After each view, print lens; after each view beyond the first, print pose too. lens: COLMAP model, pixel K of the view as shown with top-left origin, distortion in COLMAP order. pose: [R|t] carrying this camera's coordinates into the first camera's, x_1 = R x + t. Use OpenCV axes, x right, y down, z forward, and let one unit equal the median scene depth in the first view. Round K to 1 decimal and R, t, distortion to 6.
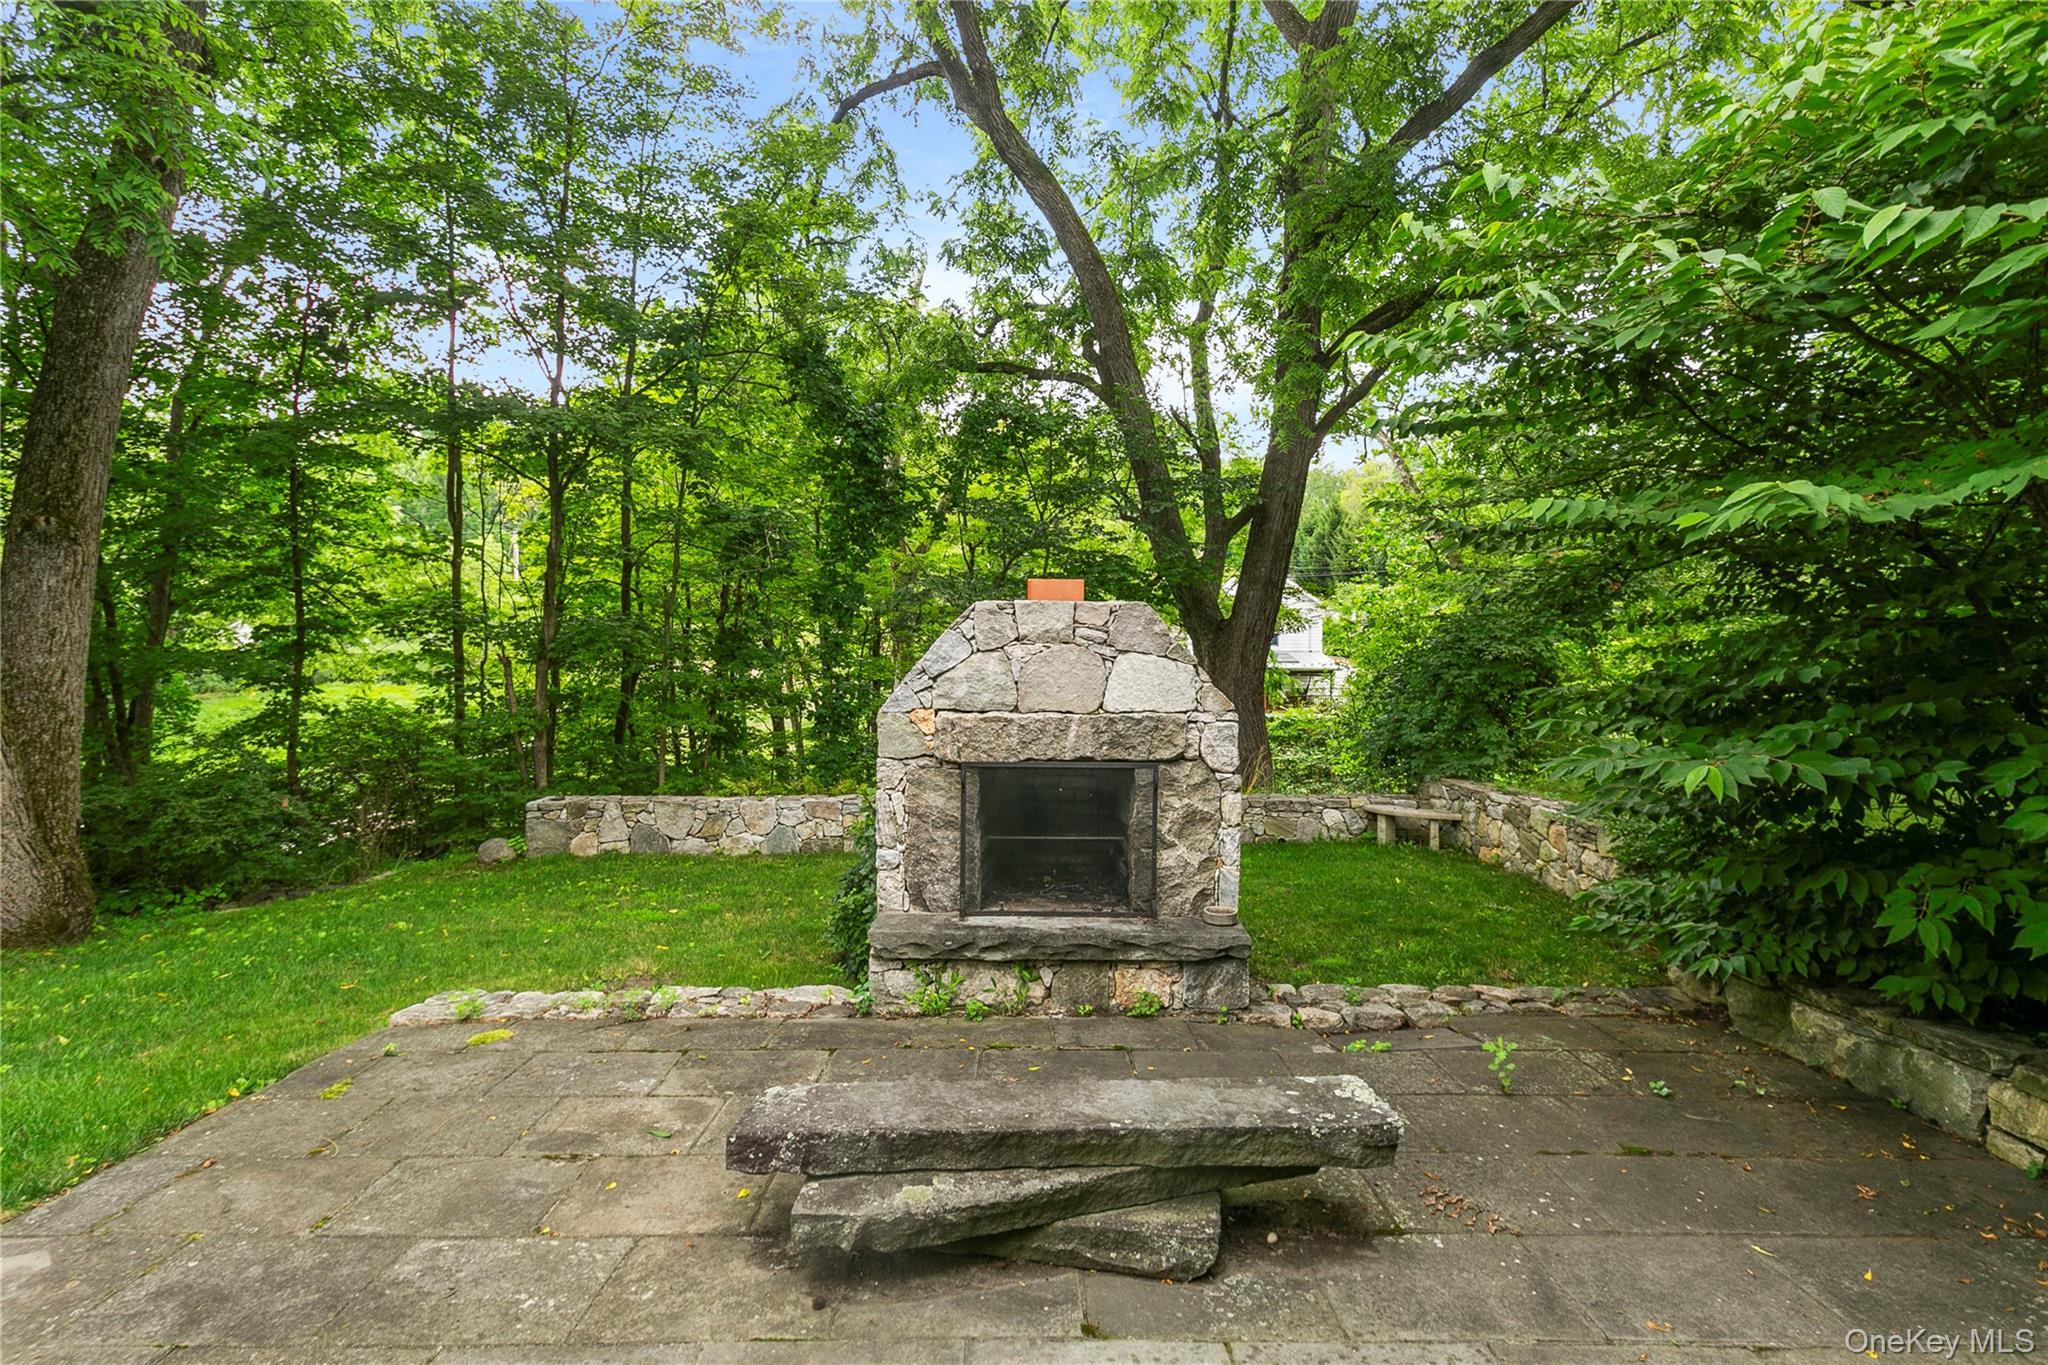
lens RADIAL K [[921.2, 0, 1024.3], [0, 921.2, 785.7], [0, 0, 1]] dist [0.010790, 0.000525]
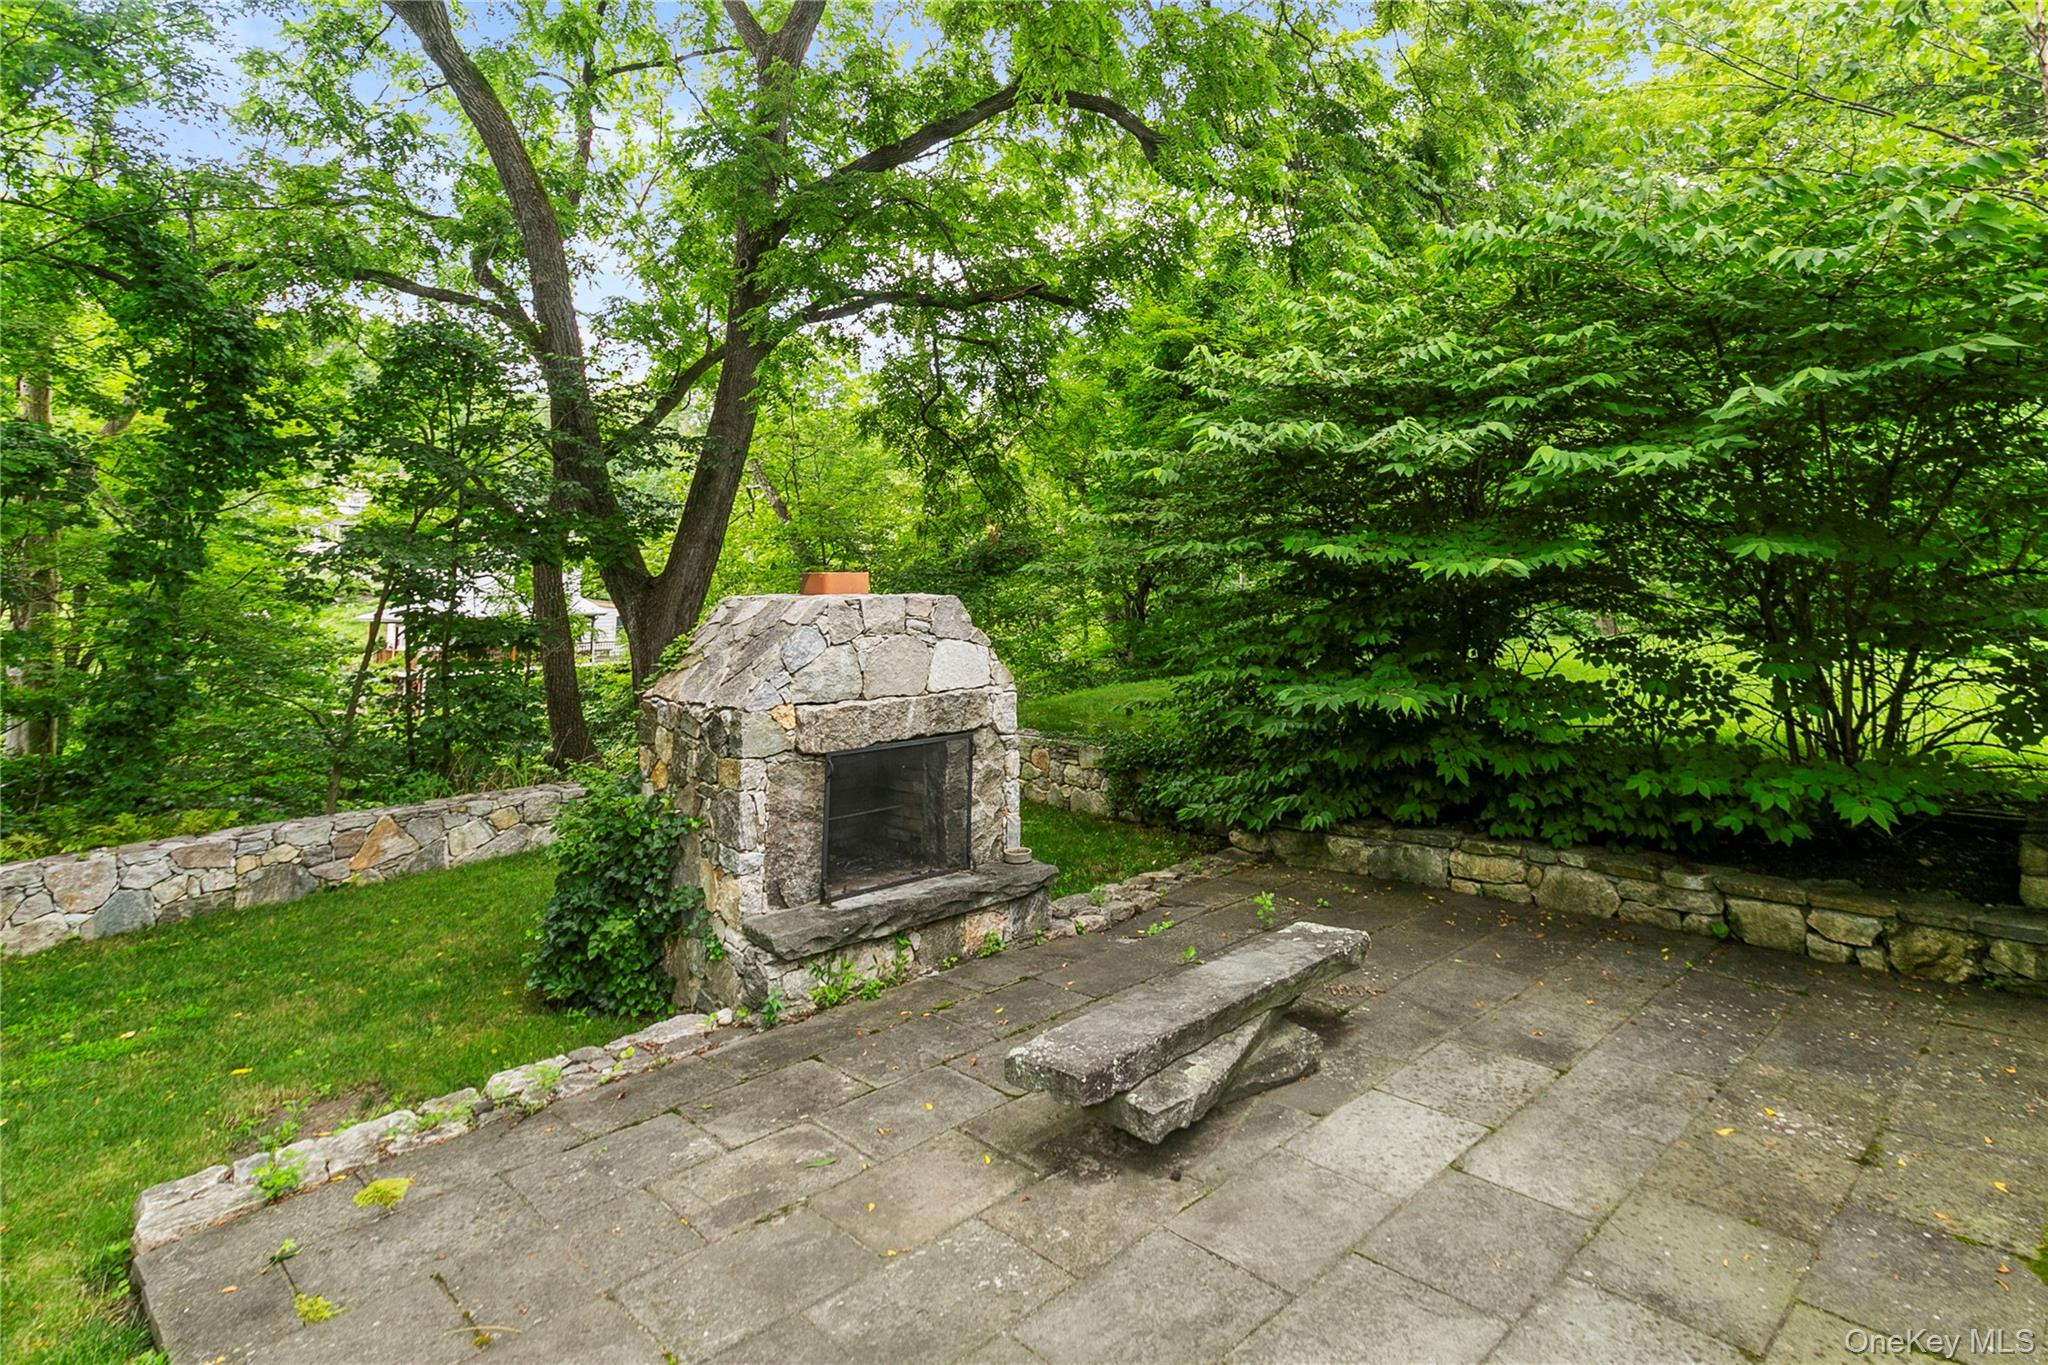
lens RADIAL K [[980.8, 0, 1017.2], [0, 980.8, 676.0], [0, 0, 1]] dist [0.003483, 0.004216]
pose [[0.765838, -0.075499, 0.638586, -0.598239], [0.115995, 0.993013, -0.021708, -0.062354], [-0.632485, 0.090698, 0.769244, 0.013766]]
